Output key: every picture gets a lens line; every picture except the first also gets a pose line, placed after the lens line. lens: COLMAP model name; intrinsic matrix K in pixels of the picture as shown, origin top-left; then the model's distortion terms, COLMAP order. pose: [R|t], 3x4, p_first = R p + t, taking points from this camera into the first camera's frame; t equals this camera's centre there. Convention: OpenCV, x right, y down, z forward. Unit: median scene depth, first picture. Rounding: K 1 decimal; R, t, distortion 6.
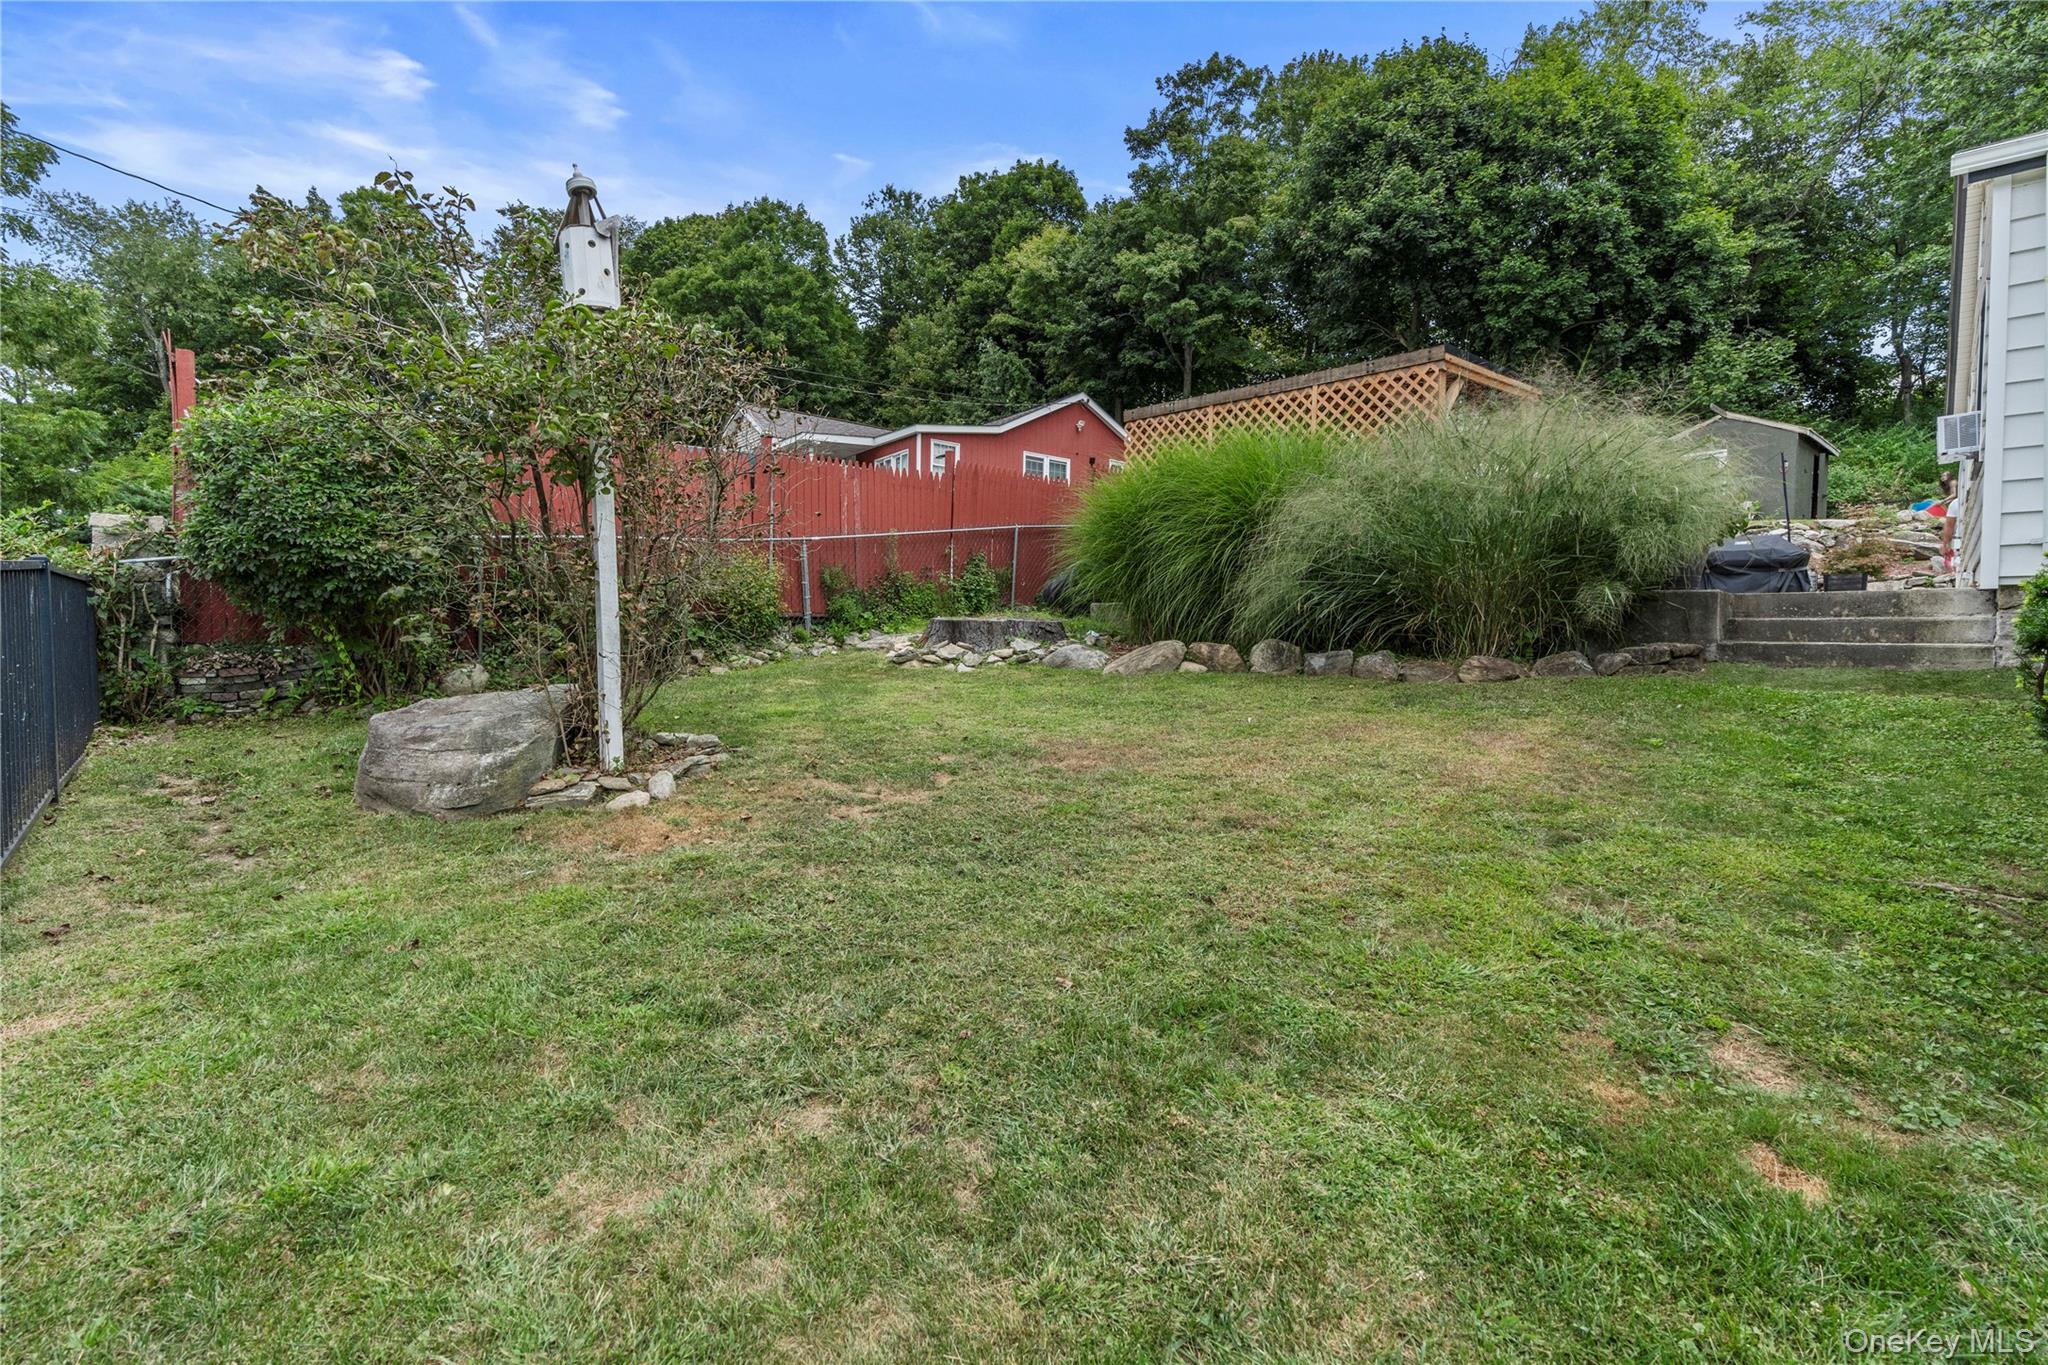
lens RADIAL K [[940.0, 0, 1015.3], [0, 940.0, 677.4], [0, 0, 1]] dist [-0.004514, 0.000061]
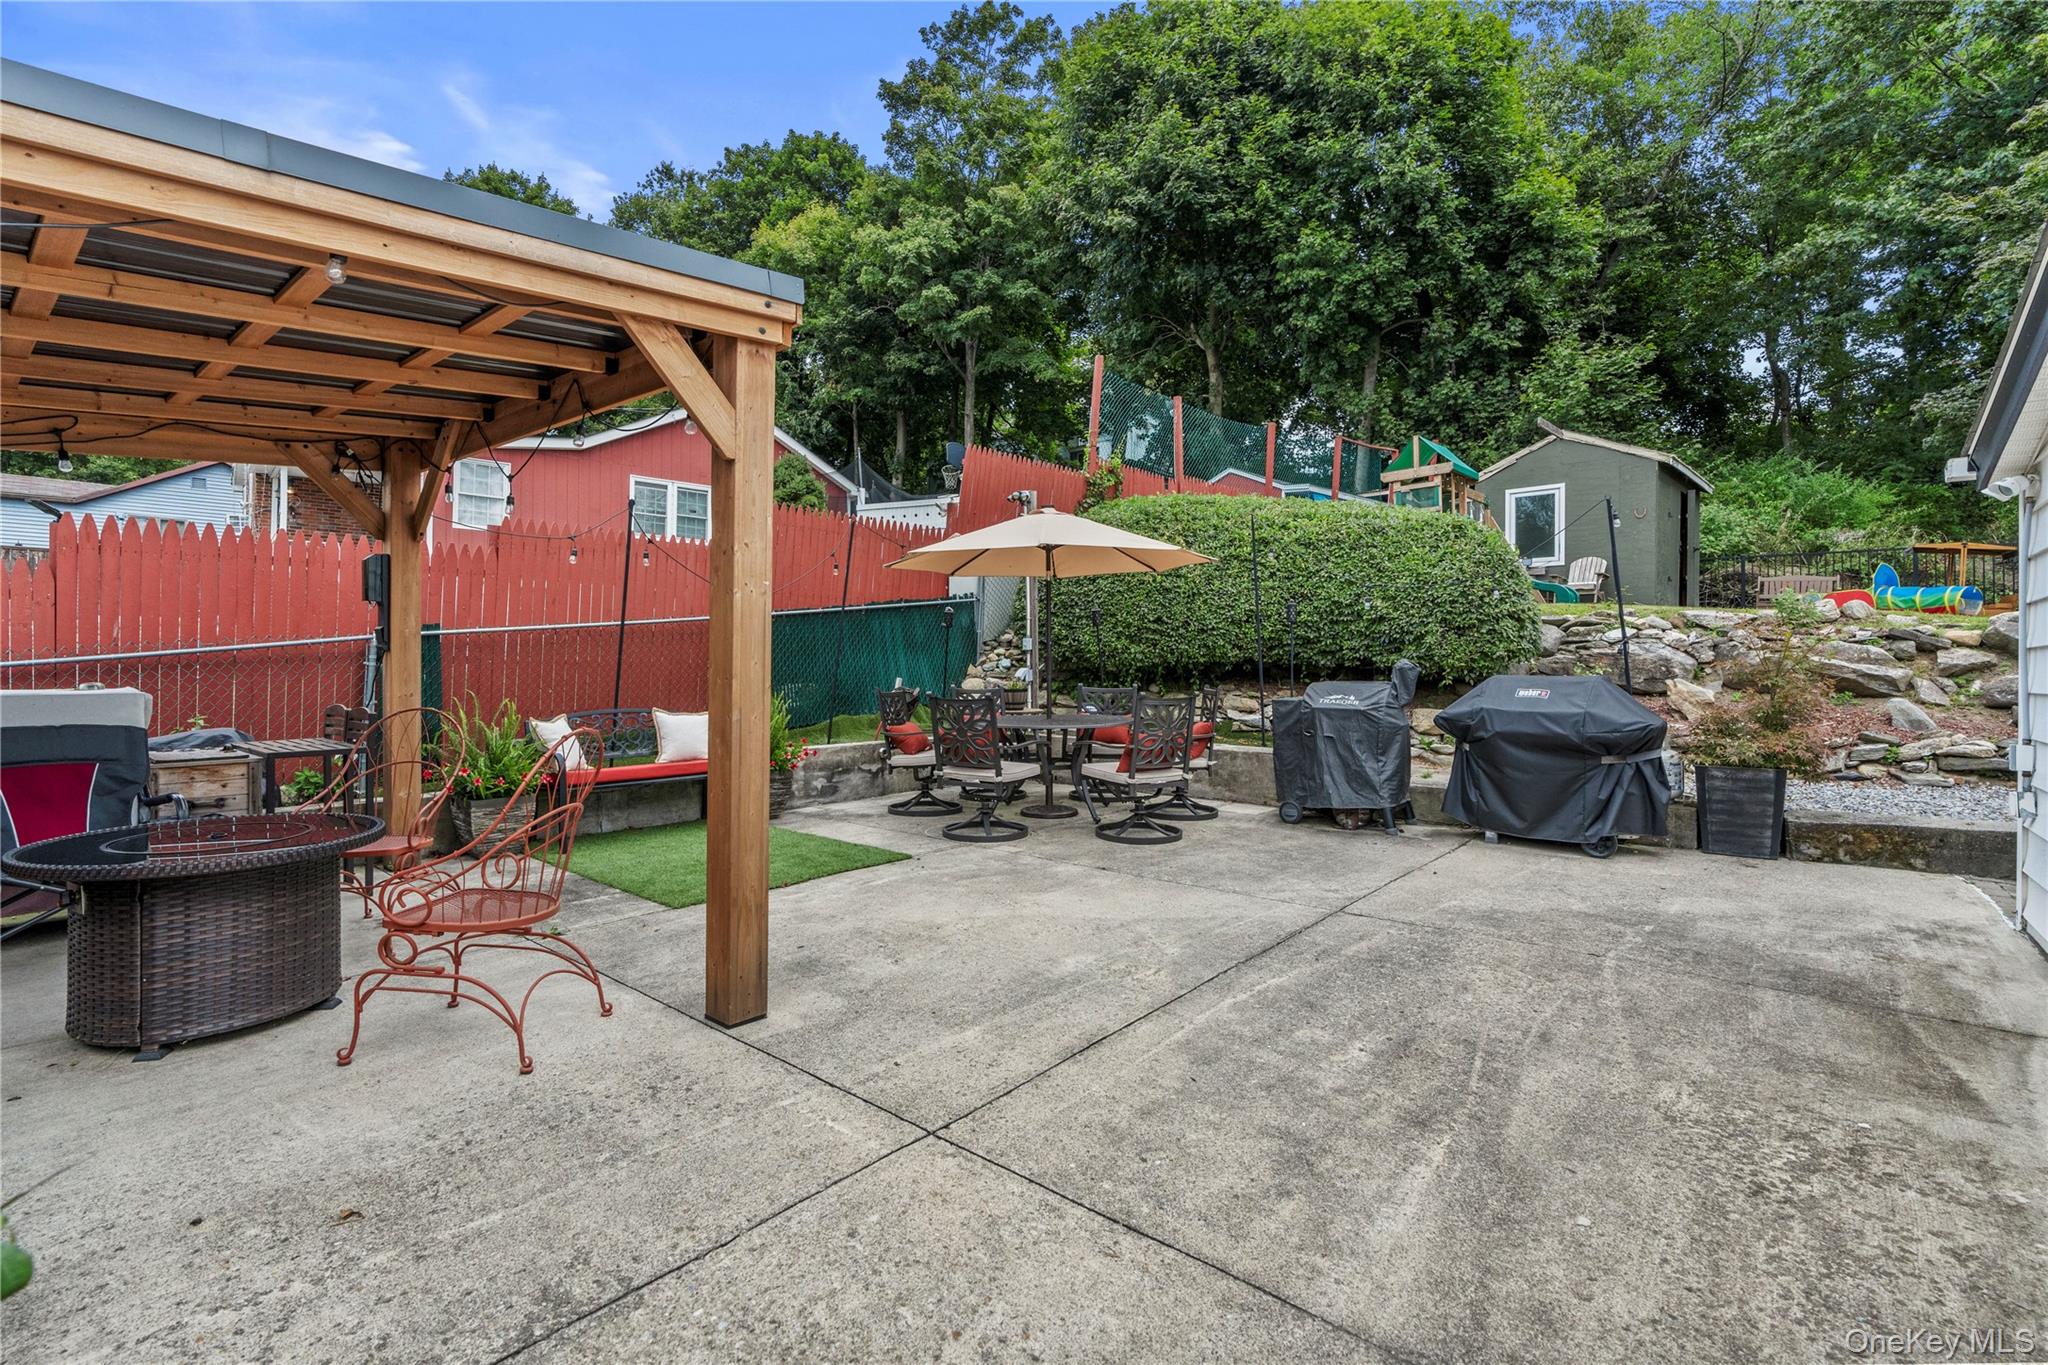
lens RADIAL K [[942.8, 0, 1018.1], [0, 942.8, 670.9], [0, 0, 1]] dist [-0.011924, 0.000776]
pose [[0.996645, -0.005881, 0.081639, 0.208482], [0.008118, 0.999600, -0.027104, -0.061766], [-0.081447, 0.027675, 0.996293, 0.239362]]
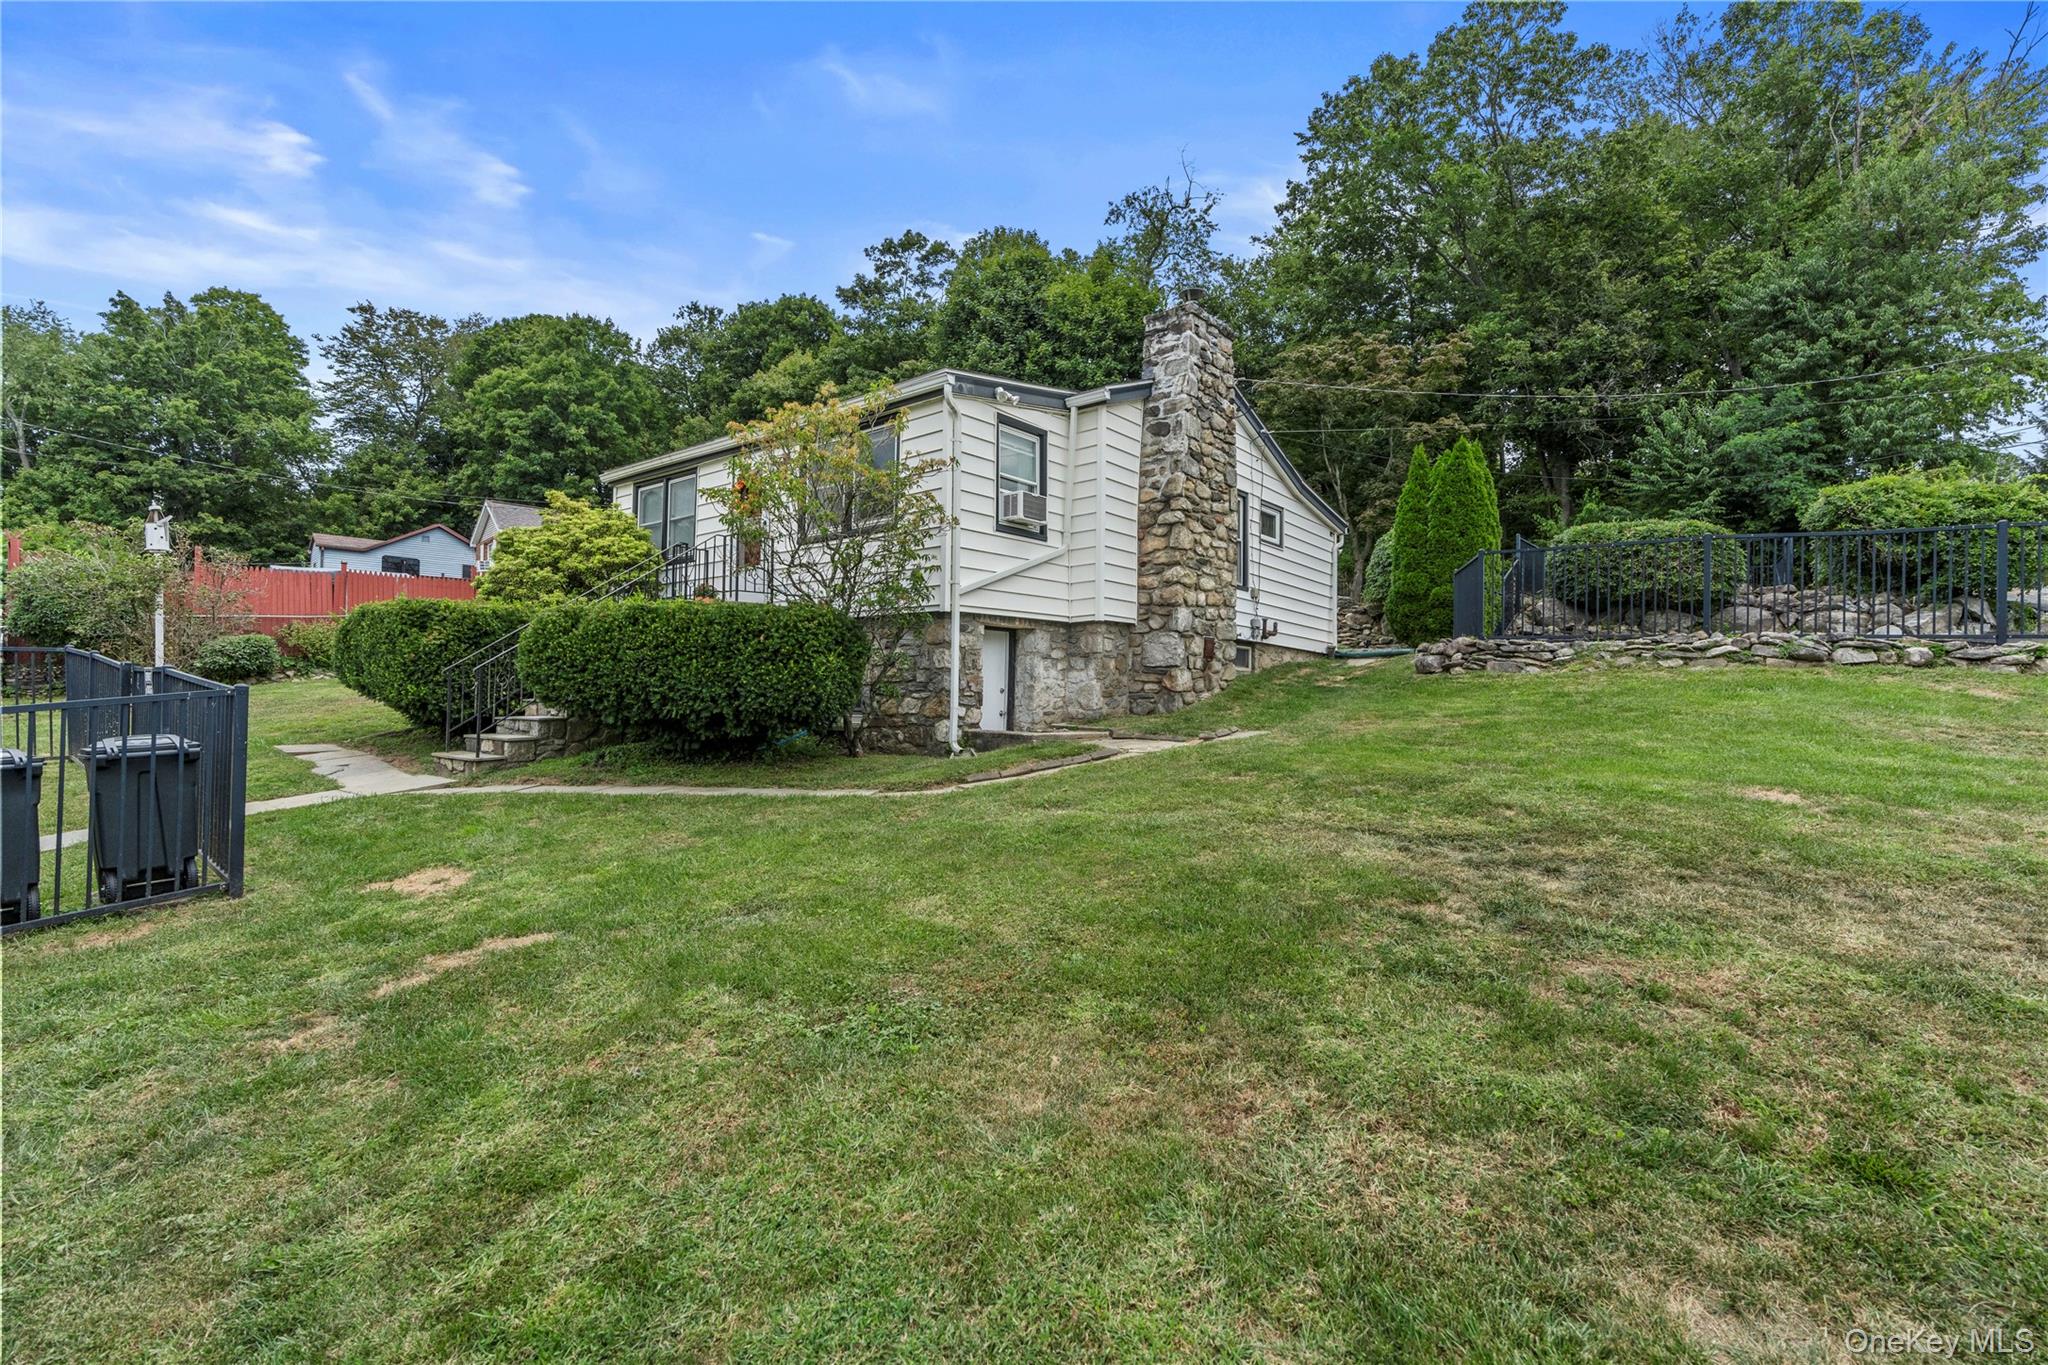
lens RADIAL K [[936.0, 0, 1019.7], [0, 936.0, 689.4], [0, 0, 1]] dist [0.000836, 0.000490]
pose [[0.996762, 0.001122, 0.080401, 0.330739], [0.002223, 0.999136, -0.041500, 0.029983], [-0.080378, 0.041544, 0.995898, -0.351205]]
